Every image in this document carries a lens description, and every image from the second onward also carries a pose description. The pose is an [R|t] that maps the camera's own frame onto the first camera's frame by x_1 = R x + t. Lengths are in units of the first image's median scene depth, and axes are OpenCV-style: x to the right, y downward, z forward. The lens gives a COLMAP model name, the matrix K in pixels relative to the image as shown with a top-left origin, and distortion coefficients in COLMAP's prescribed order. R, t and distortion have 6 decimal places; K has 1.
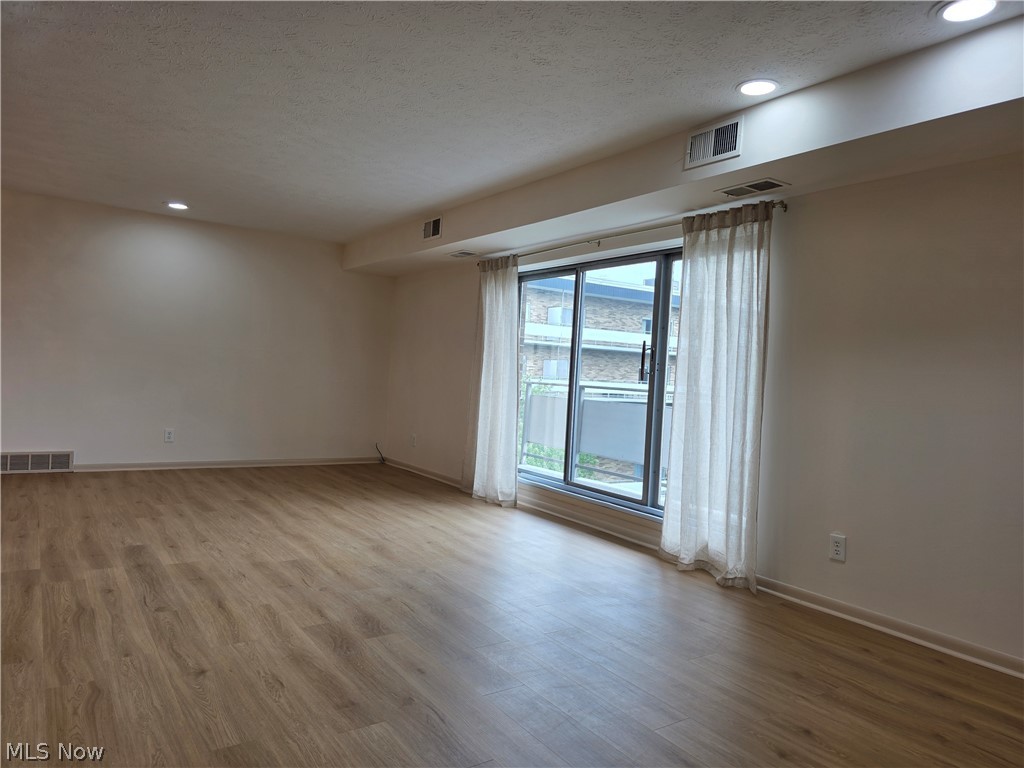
lens RADIAL K [[687.5, 0, 513.9], [0, 687.5, 382.3], [0, 0, 1]] dist [0.037127, -0.031082]
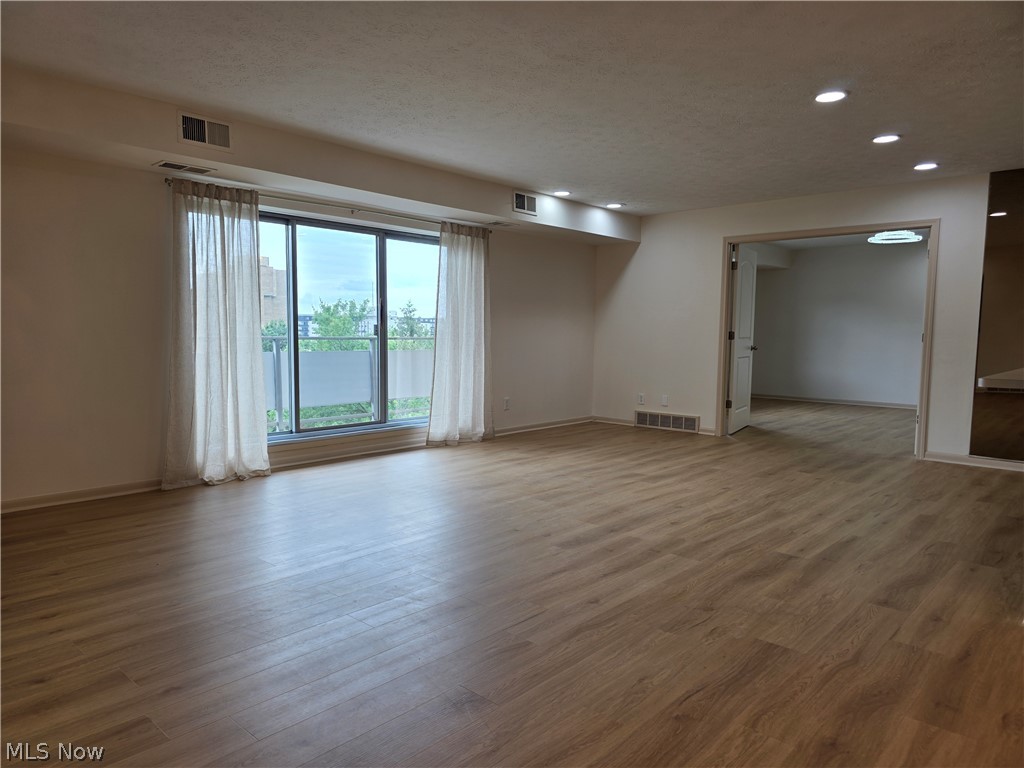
lens RADIAL K [[687.5, 0, 506.0], [0, 687.5, 380.3], [0, 0, 1]] dist [0.037127, -0.031082]
pose [[-0.217381, -0.126635, 0.967837, -1.252738], [-0.008218, 0.991751, 0.127918, -0.081814], [-0.976052, 0.019853, -0.216629, 1.159128]]
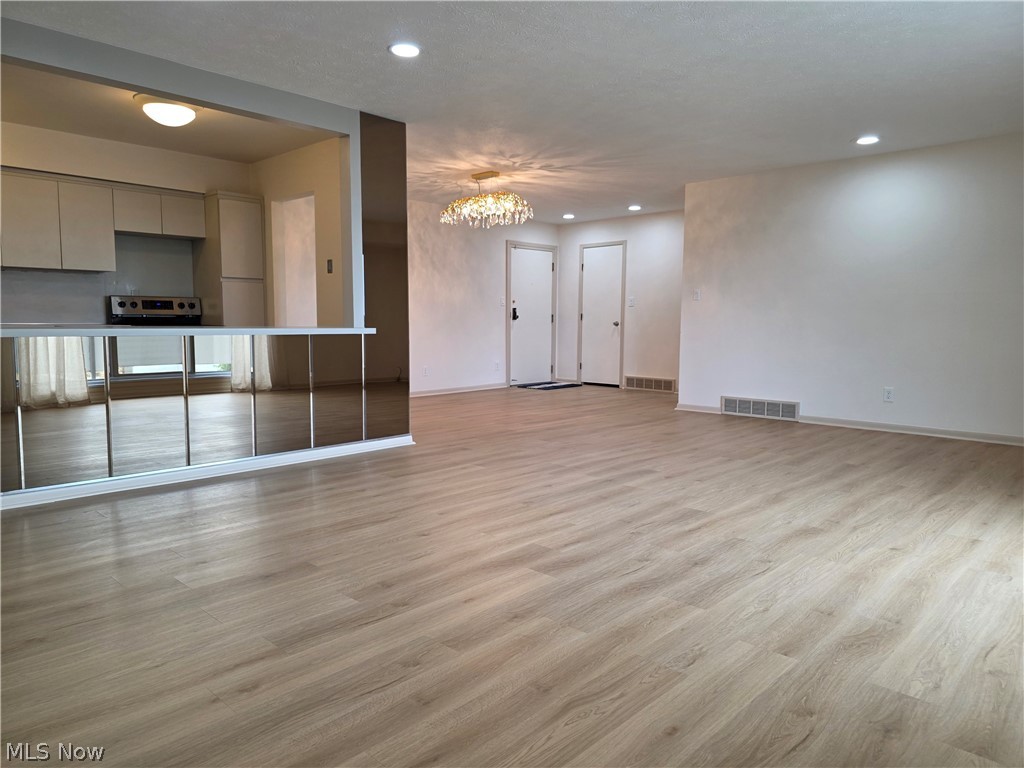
lens RADIAL K [[687.5, 0, 514.7], [0, 687.5, 375.6], [0, 0, 1]] dist [0.037127, -0.031082]
pose [[0.205462, 0.023137, -0.978392, 0.456767], [-0.008941, 0.999723, 0.021764, 0.055601], [0.978624, 0.004276, 0.205612, 0.509893]]
